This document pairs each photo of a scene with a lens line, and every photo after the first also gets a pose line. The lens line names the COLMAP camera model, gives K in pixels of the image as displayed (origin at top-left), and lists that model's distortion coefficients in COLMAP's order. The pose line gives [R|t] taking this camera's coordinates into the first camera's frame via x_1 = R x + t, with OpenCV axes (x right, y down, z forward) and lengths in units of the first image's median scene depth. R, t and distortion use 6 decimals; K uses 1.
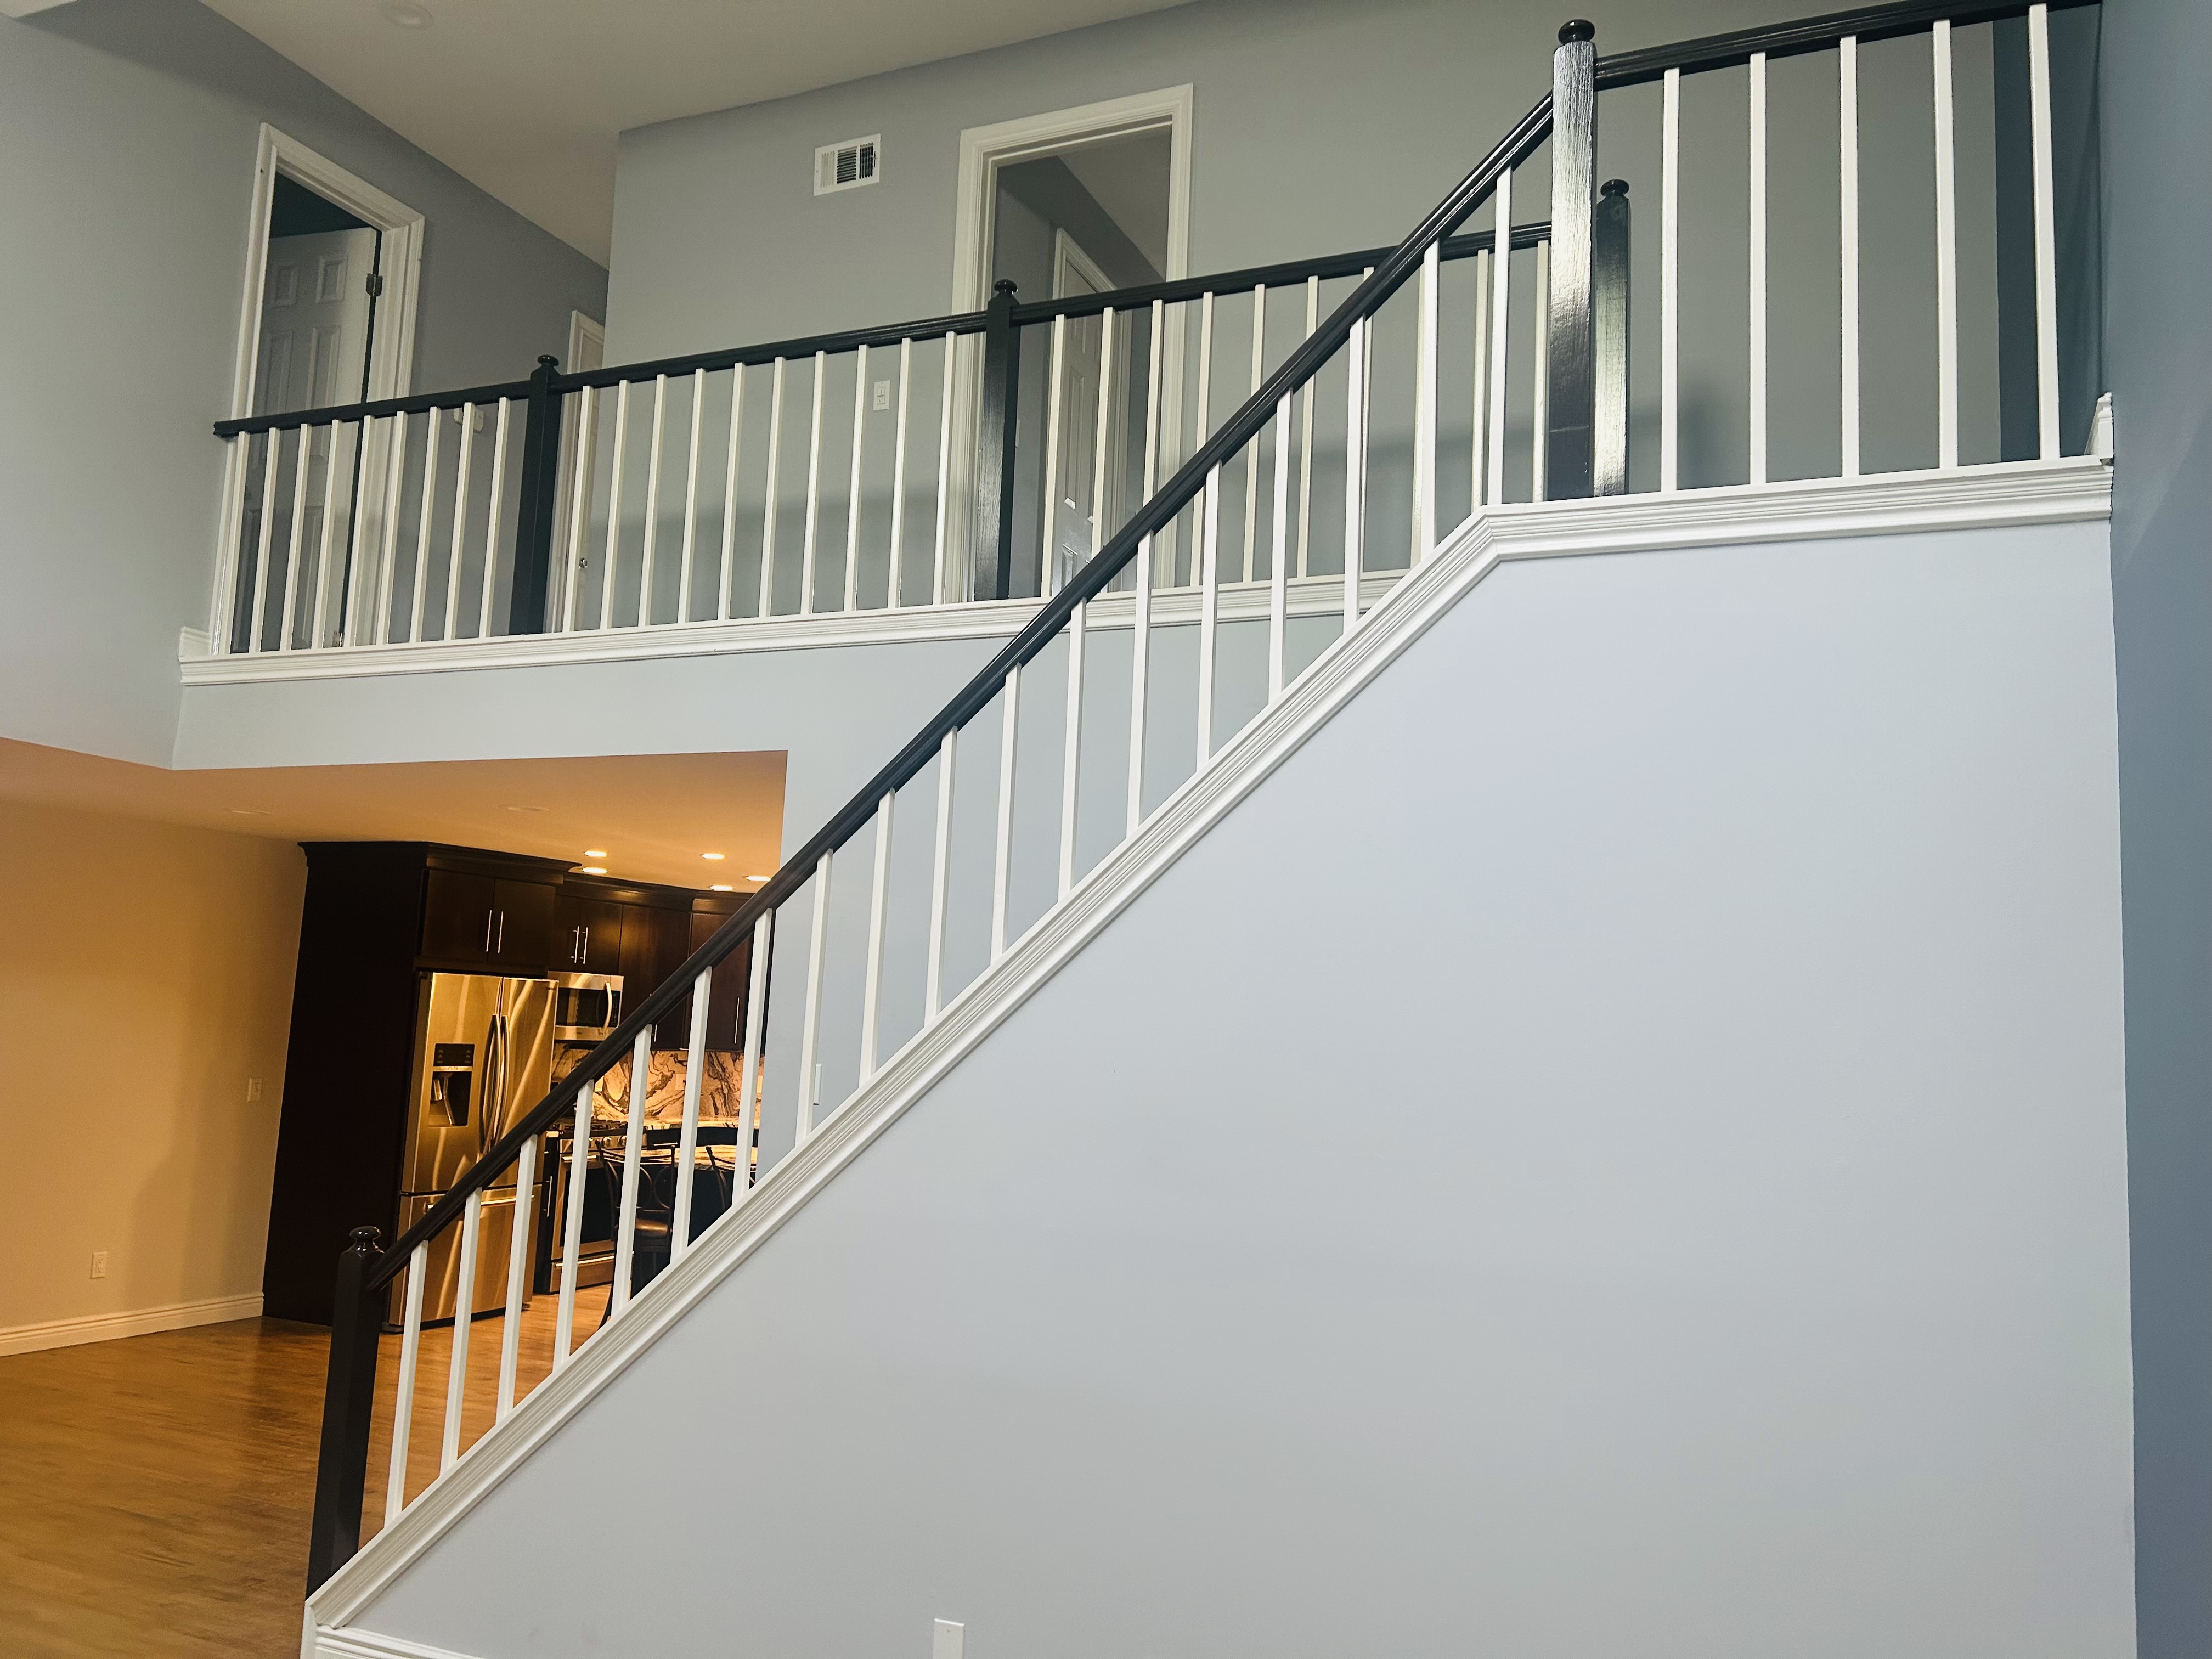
lens RADIAL K [[1674.2, 0, 1121.8], [0, 1674.2, 842.4], [0, 0, 1]] dist [0.096310, -0.129545]
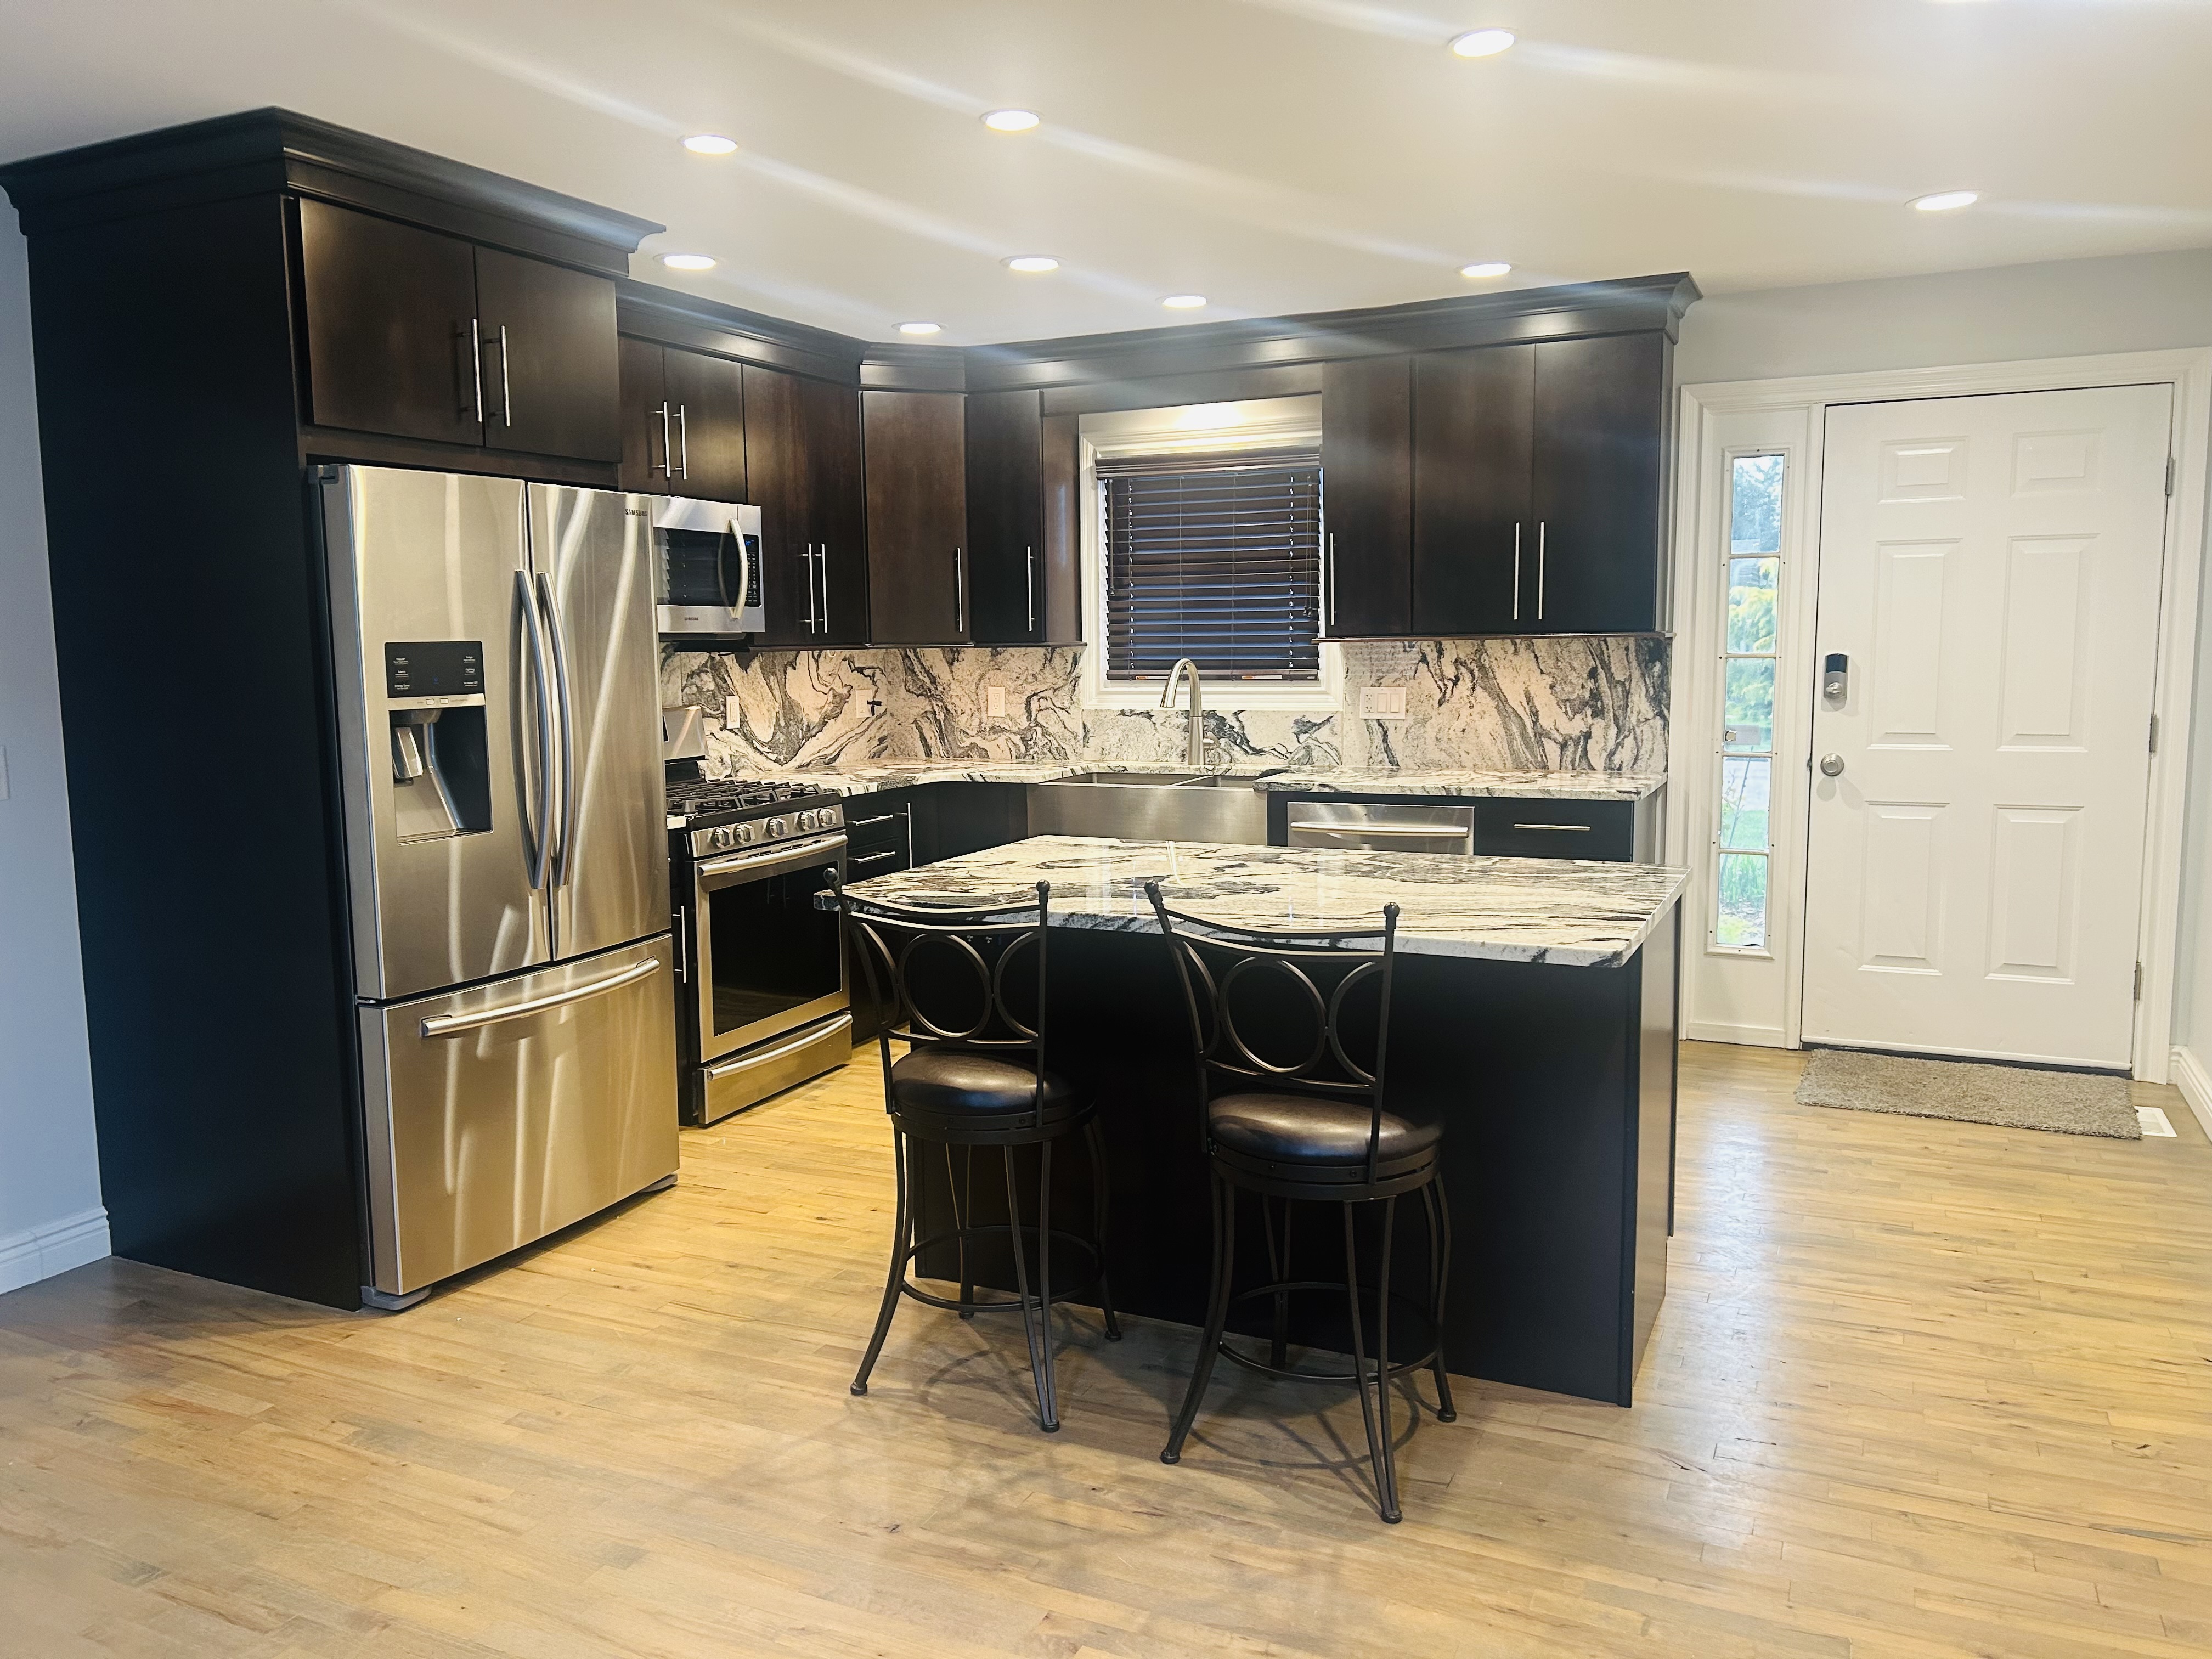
lens RADIAL K [[1662.7, 0, 1106.0], [0, 1662.7, 829.5], [0, 0, 1]] dist [0.102399, -0.120153]
pose [[0.998001, -0.051930, -0.036012, -0.192457], [0.058817, 0.971703, 0.228767, 0.069985], [0.023113, -0.230428, 0.972815, 0.525818]]
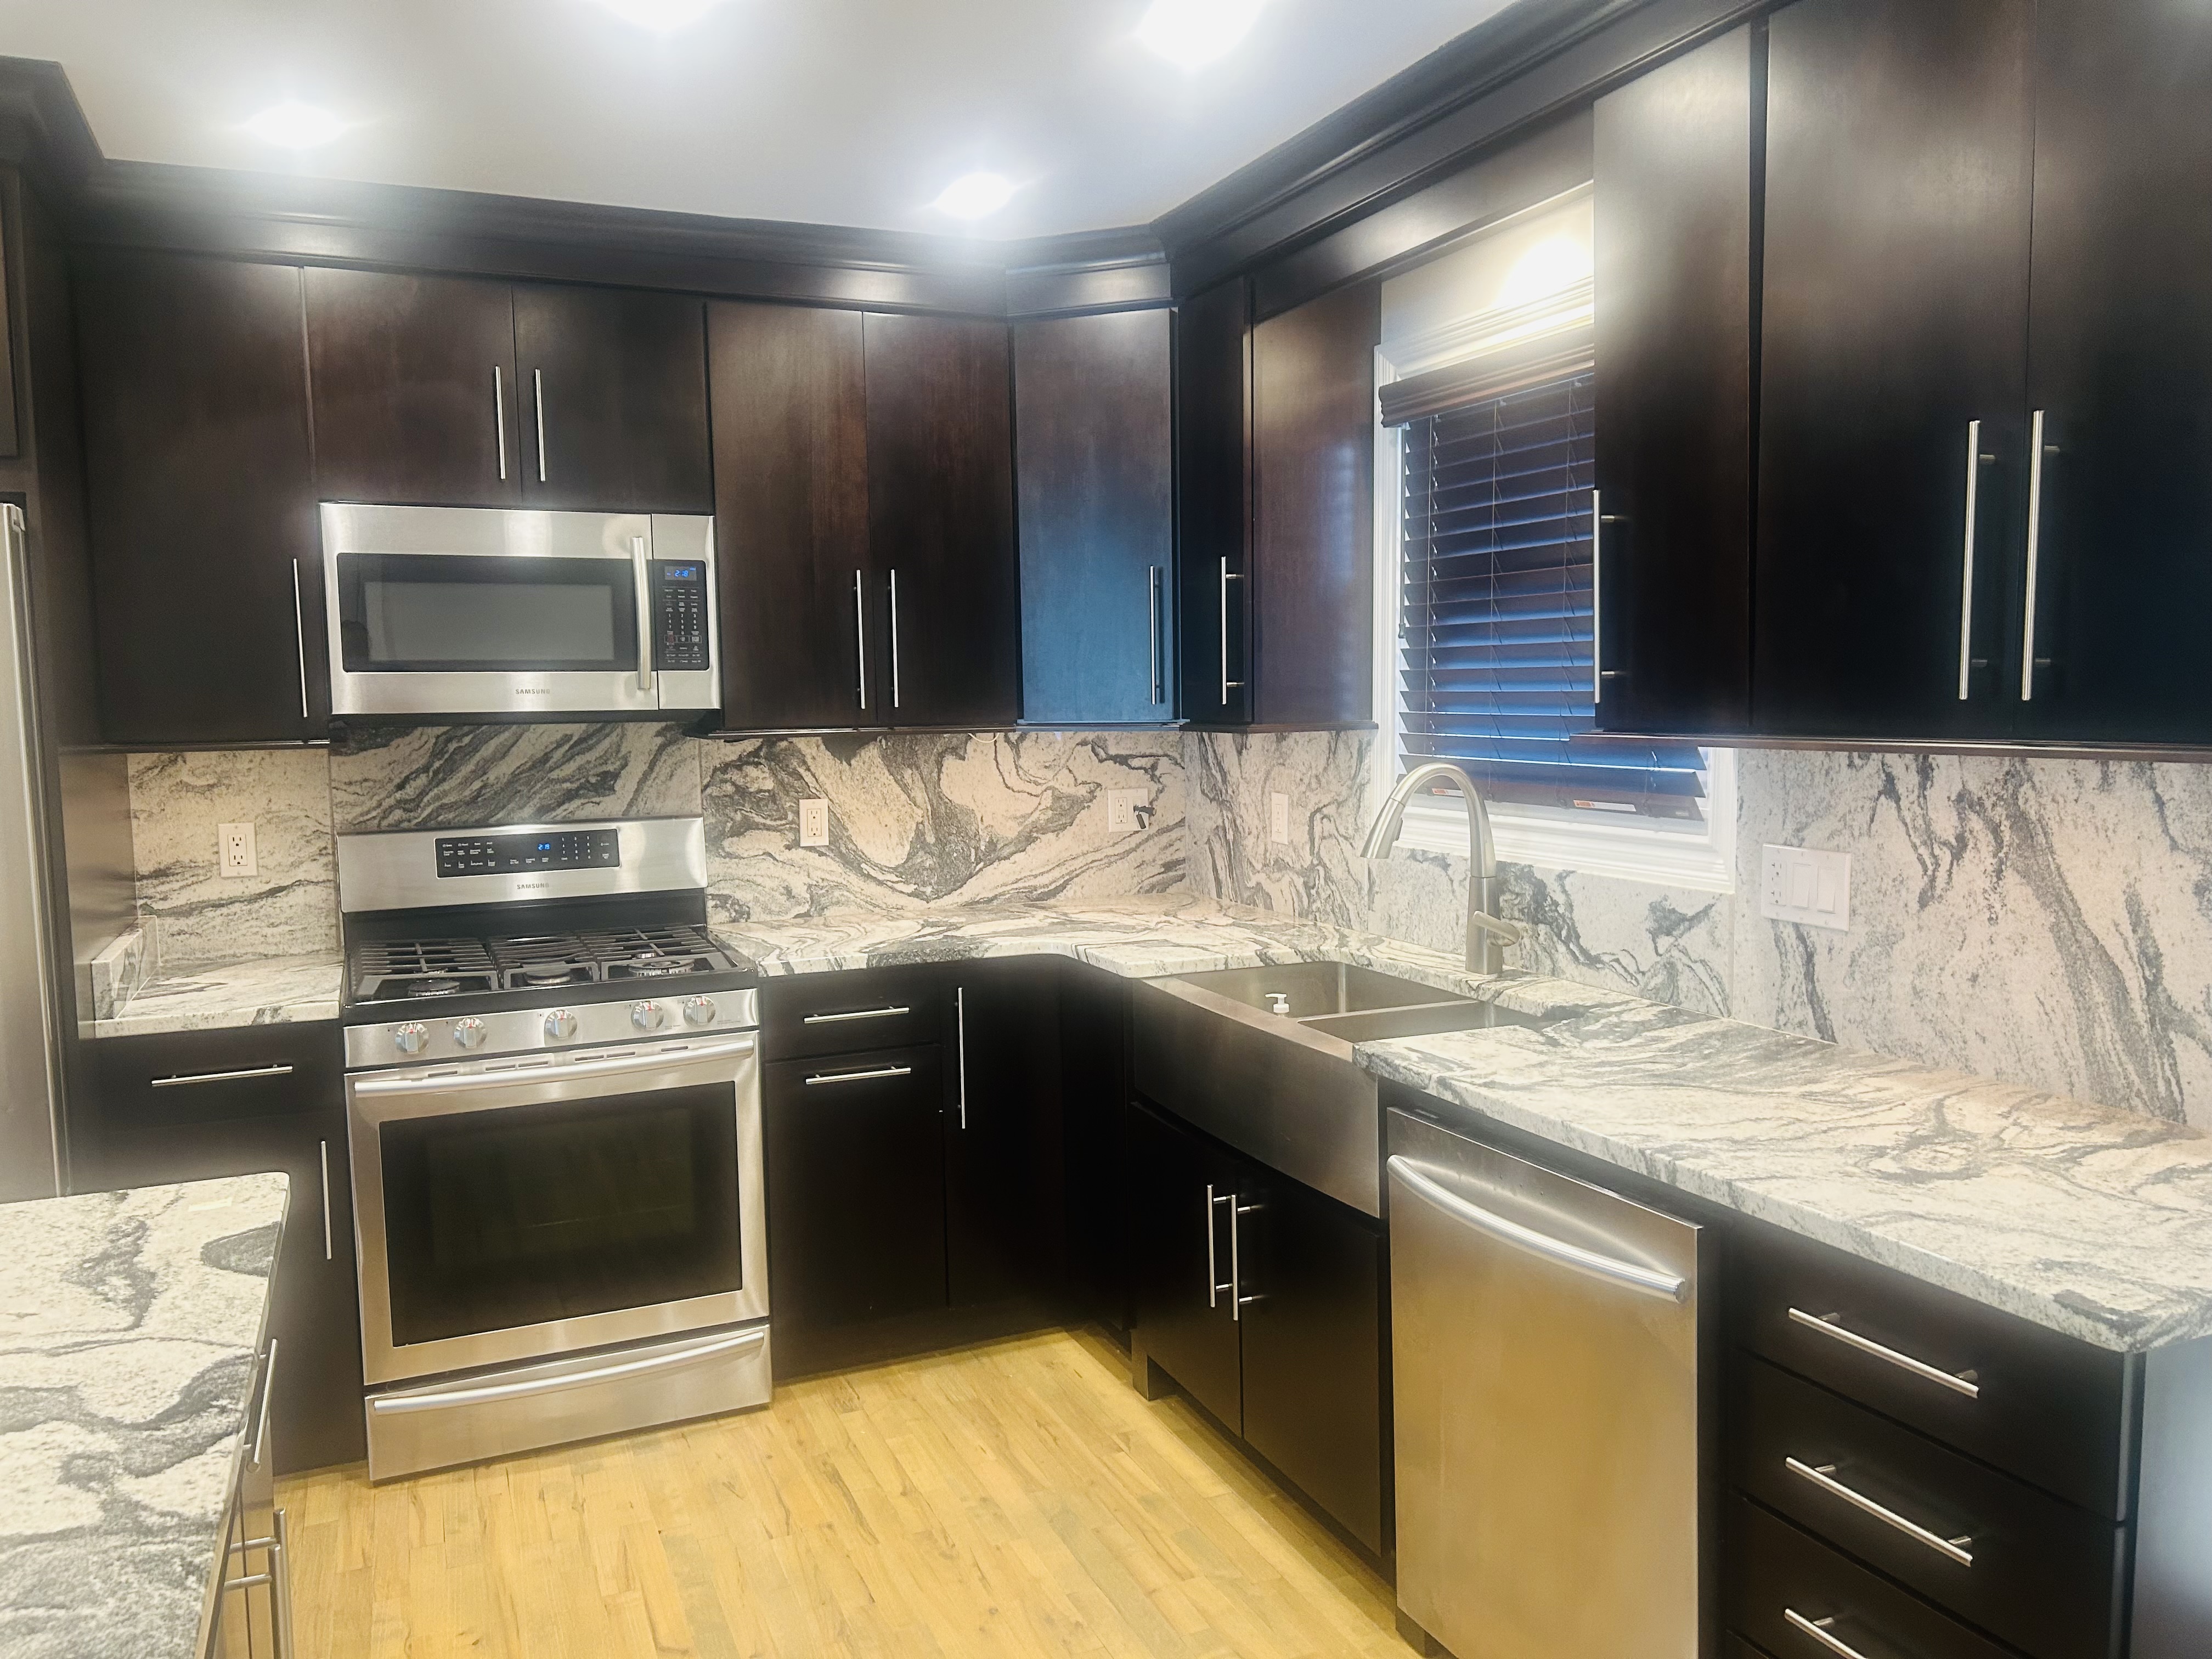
lens RADIAL K [[1662.7, 0, 1106.0], [0, 1662.7, 829.5], [0, 0, 1]] dist [0.102399, -0.120153]
pose [[0.730852, 0.005593, -0.682513, -0.013128], [0.122374, 0.982689, 0.139094, 0.112579], [0.671476, -0.185179, 0.717516, 0.874094]]
